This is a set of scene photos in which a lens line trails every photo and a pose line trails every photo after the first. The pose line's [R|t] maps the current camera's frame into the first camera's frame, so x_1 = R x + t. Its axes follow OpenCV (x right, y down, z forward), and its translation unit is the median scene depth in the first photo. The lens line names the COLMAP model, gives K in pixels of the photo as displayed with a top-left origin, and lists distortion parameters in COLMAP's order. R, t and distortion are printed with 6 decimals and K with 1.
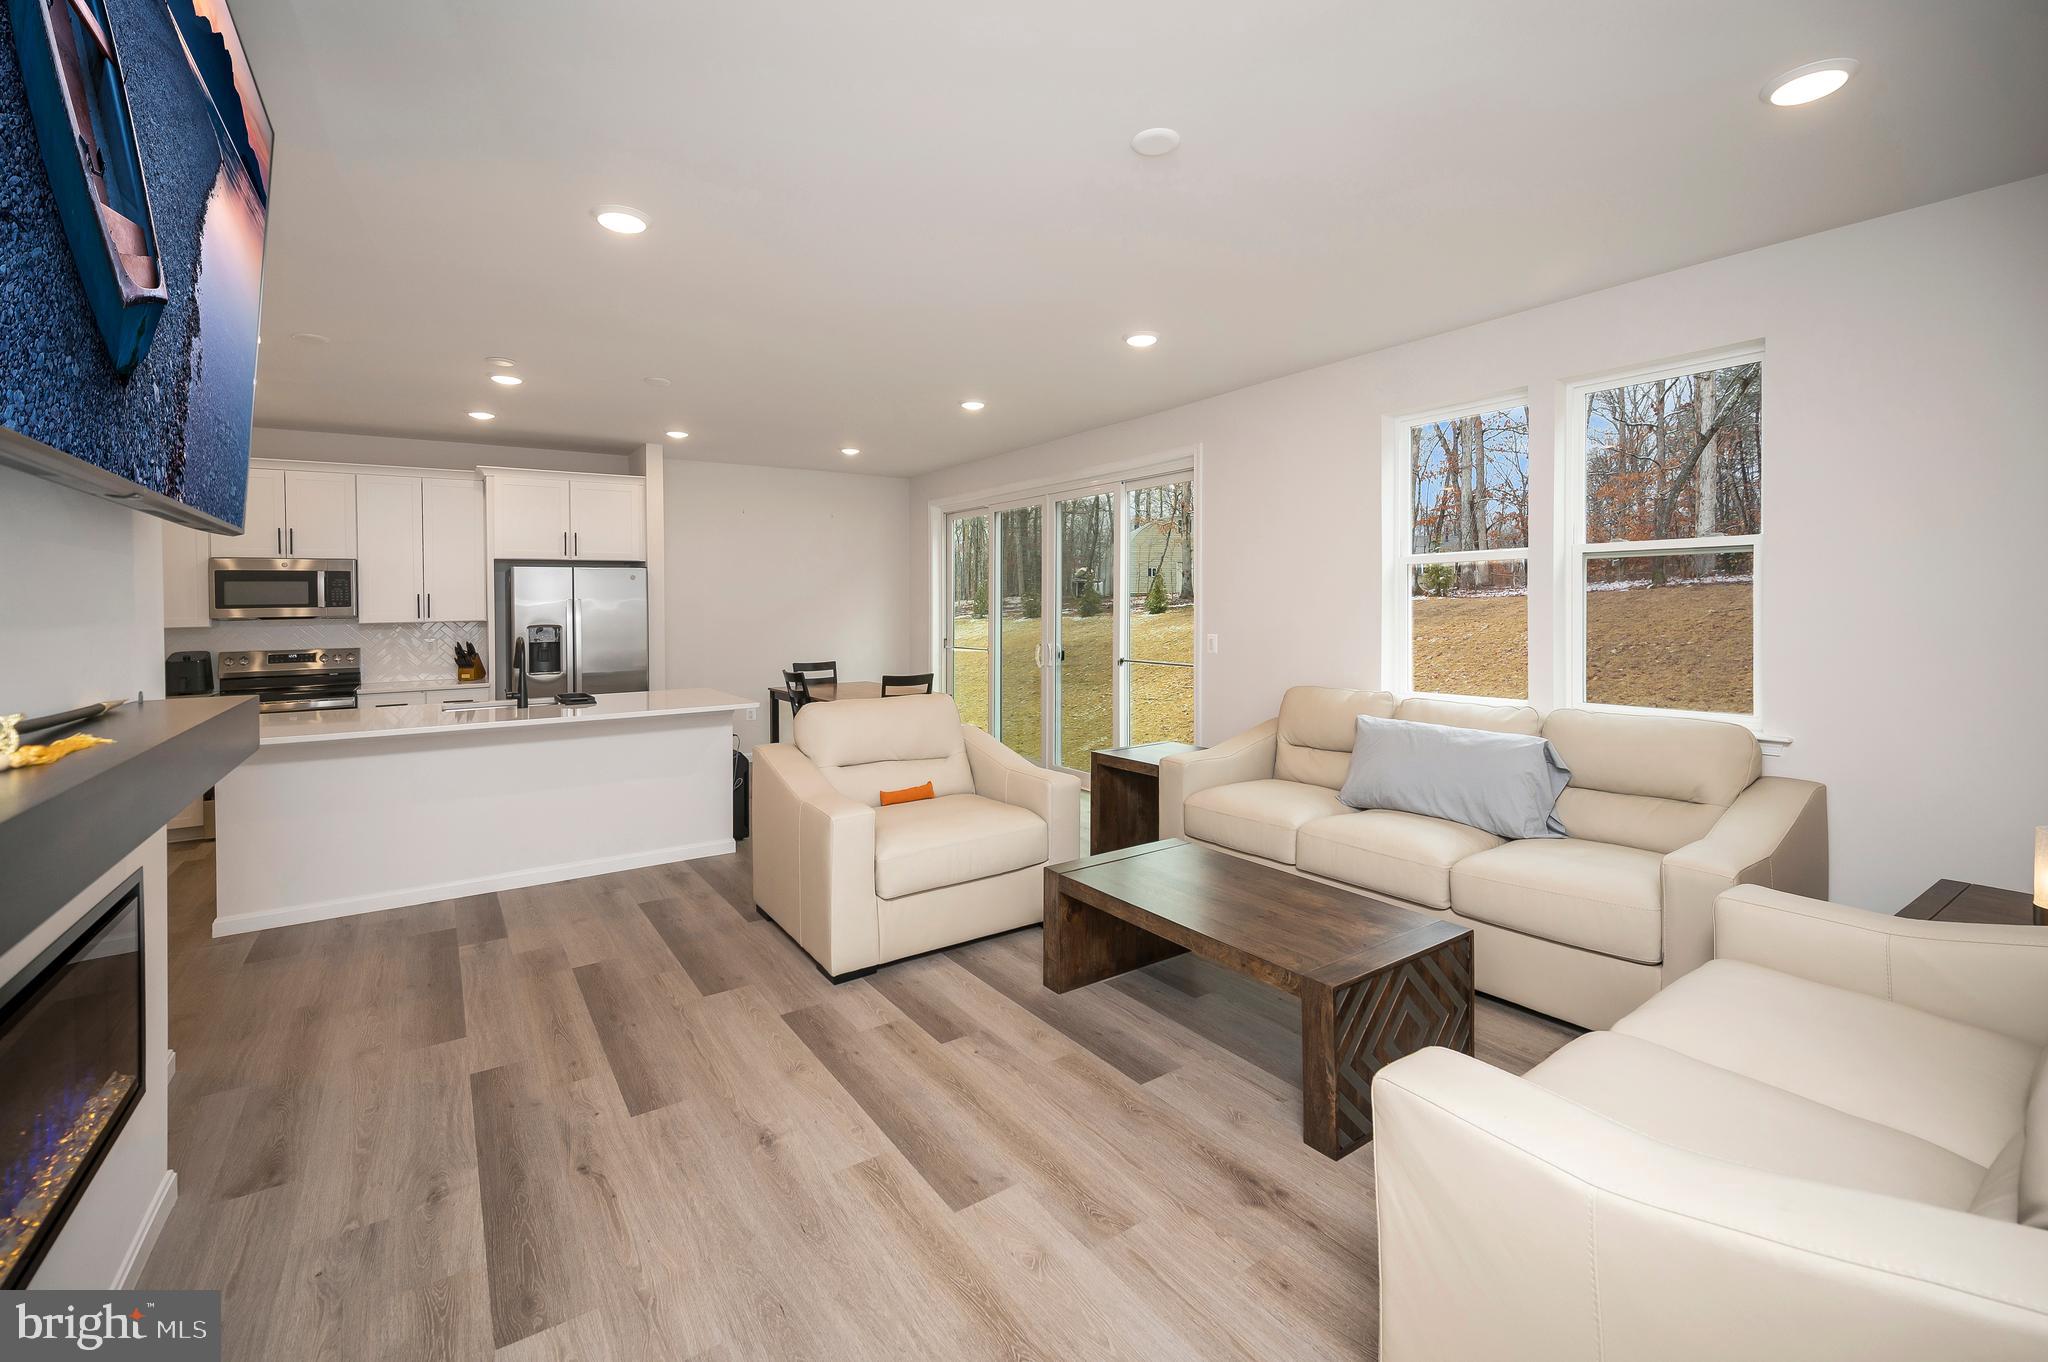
lens RADIAL K [[855.9, 0, 1014.1], [0, 855.9, 620.8], [0, 0, 1]] dist [-0.008365, 0.000599]
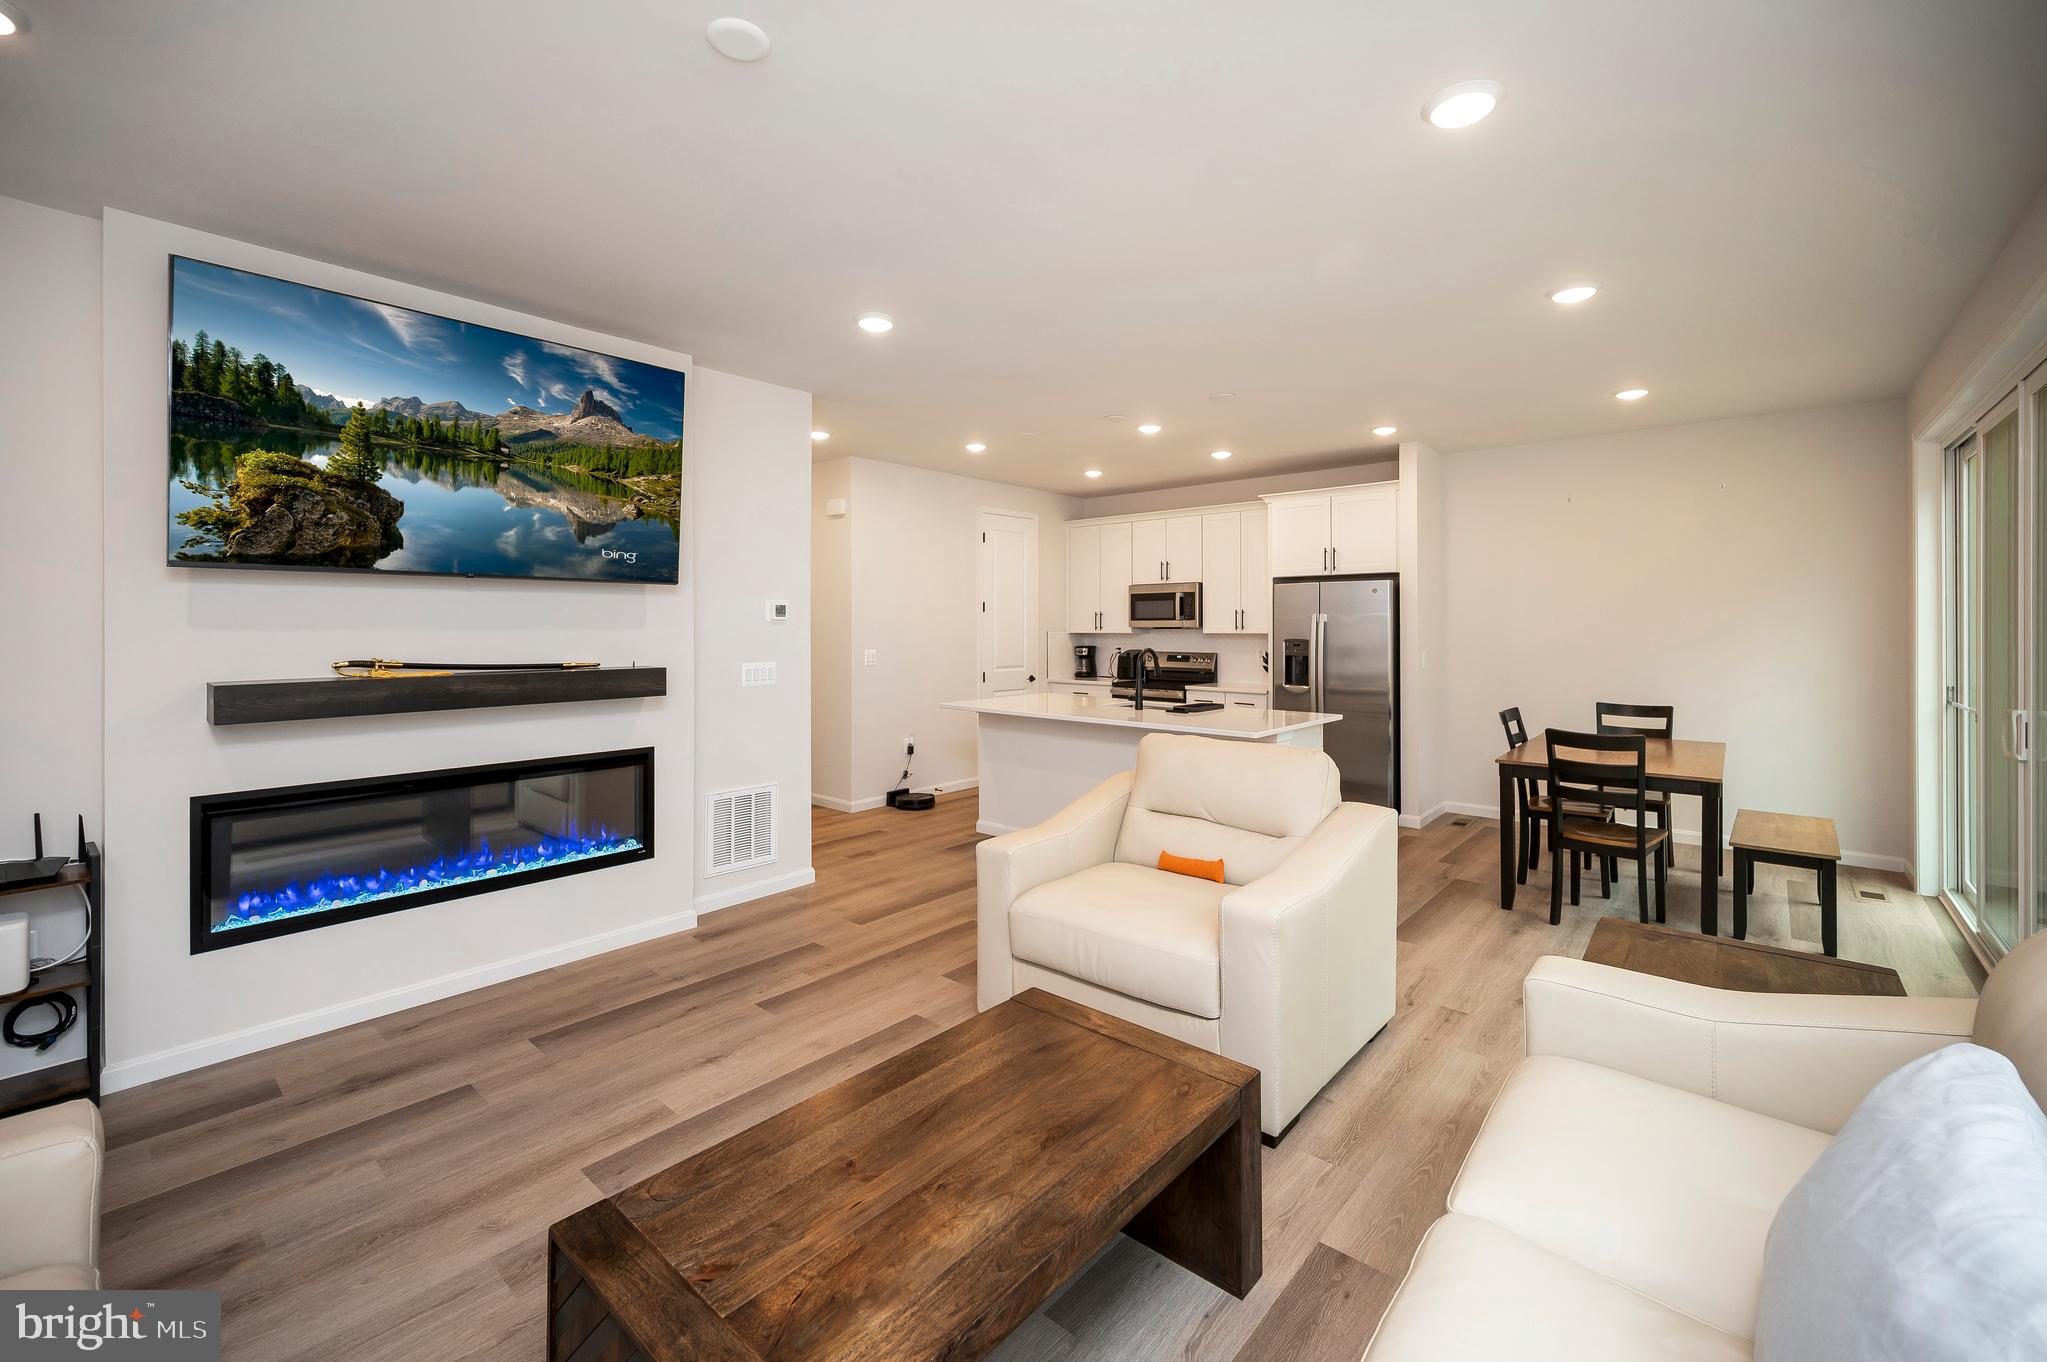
lens RADIAL K [[855.5, 0, 1060.8], [0, 855.5, 613.3], [0, 0, 1]] dist [-0.008365, 0.000599]
pose [[0.273741, -0.000679, -0.961803, 0.403701], [-0.016346, 0.999852, -0.005358, -0.016462], [0.961665, 0.017188, 0.273689, 0.444304]]
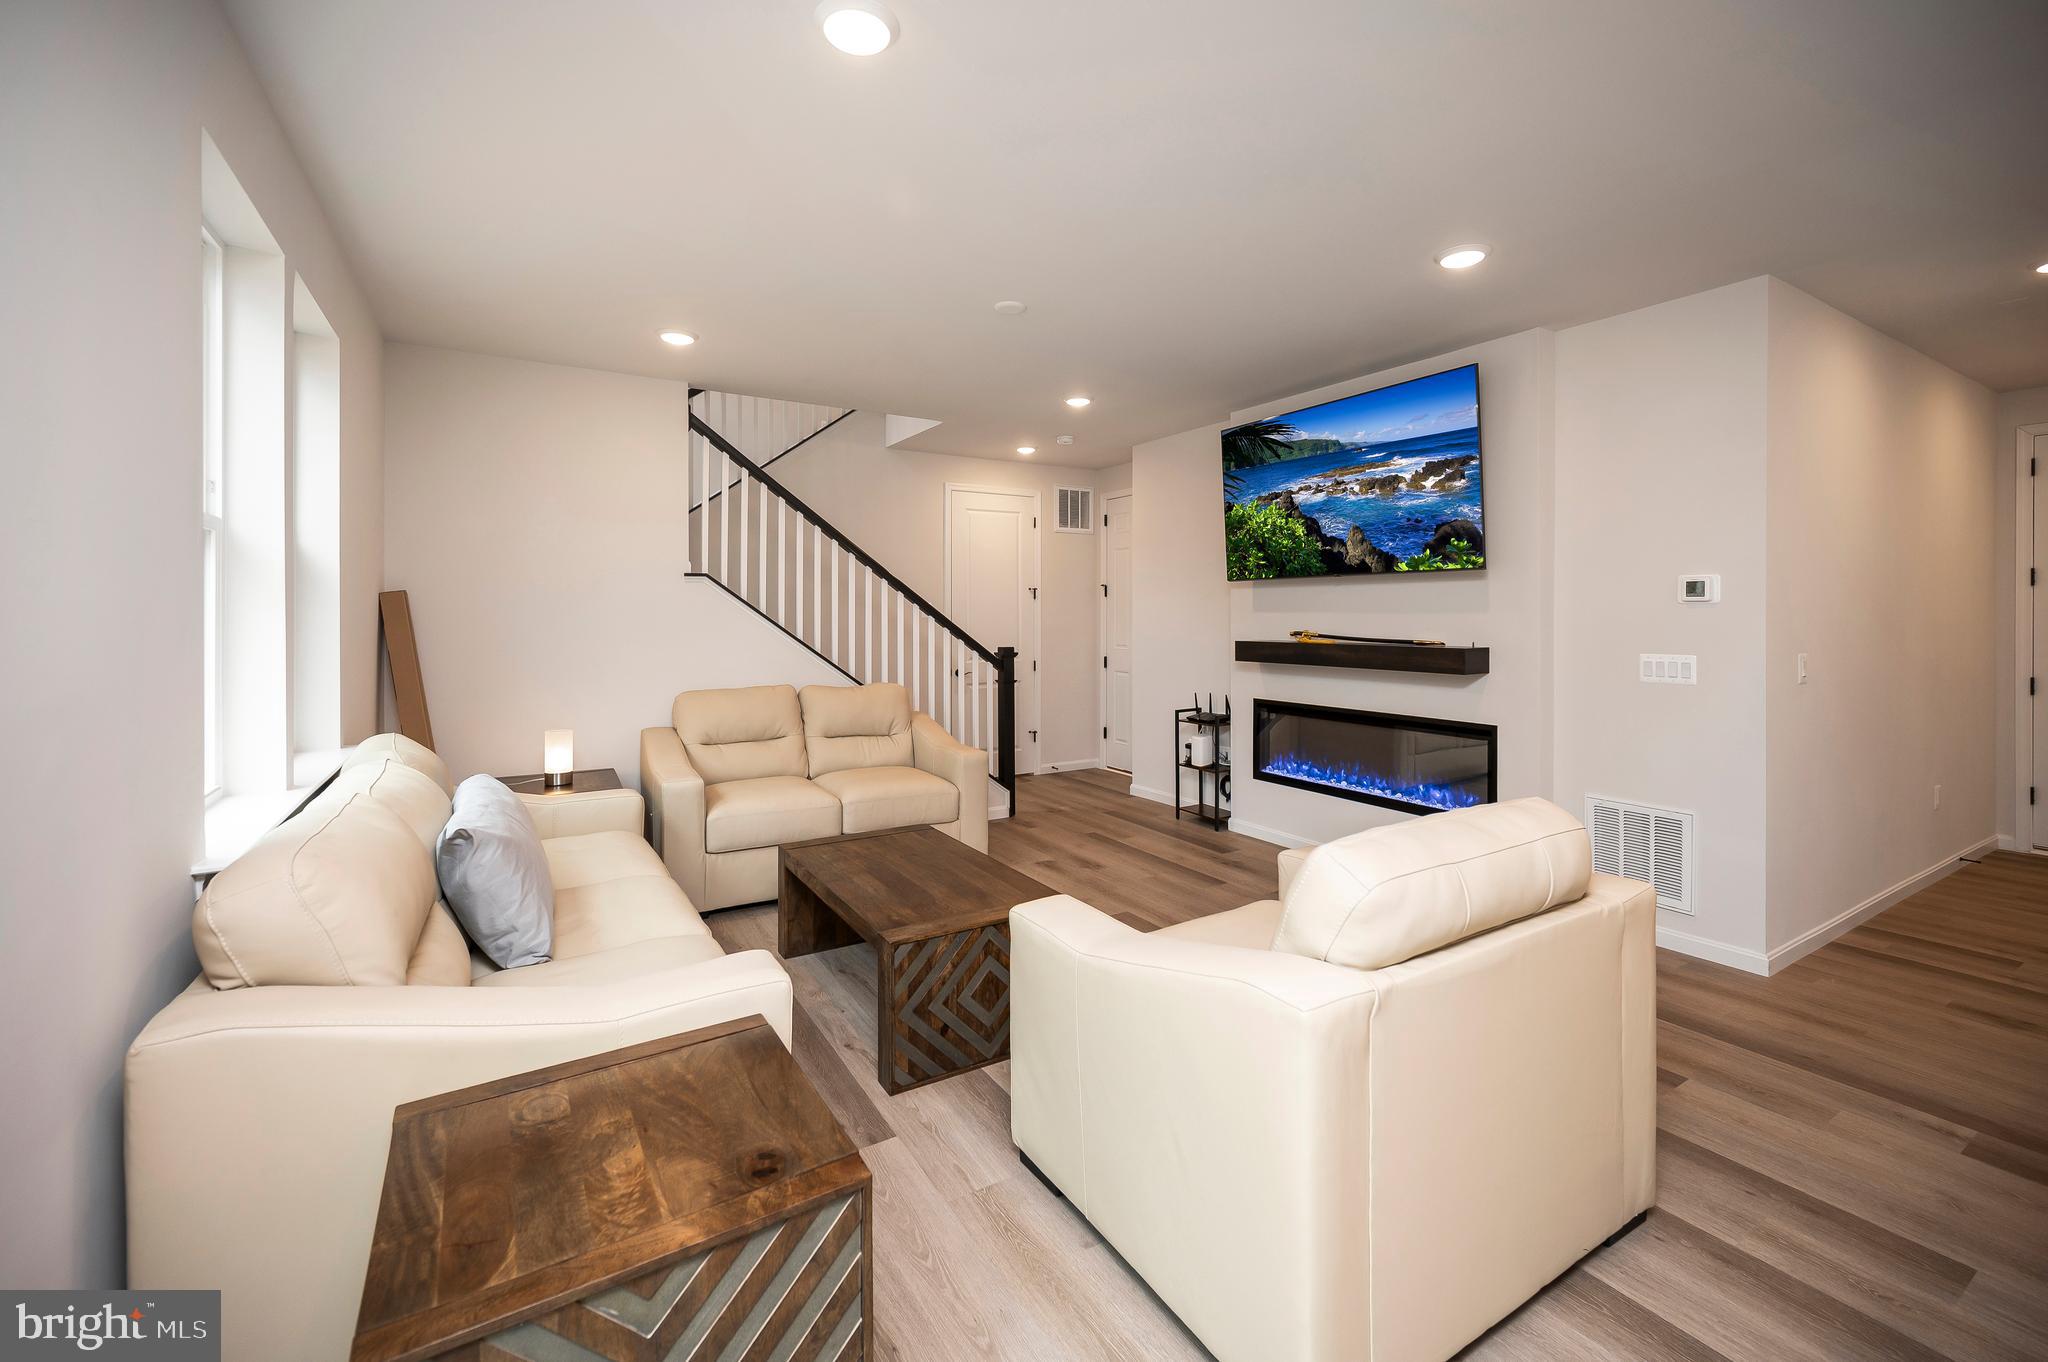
lens RADIAL K [[855.9, 0, 1038.3], [0, 855.9, 617.5], [0, 0, 1]] dist [-0.008365, 0.000599]
pose [[-0.998754, 0.014399, 0.047777, 0.025551], [0.015367, 0.999683, 0.019941, -0.018055], [-0.047474, 0.020651, -0.998659, 1.015679]]
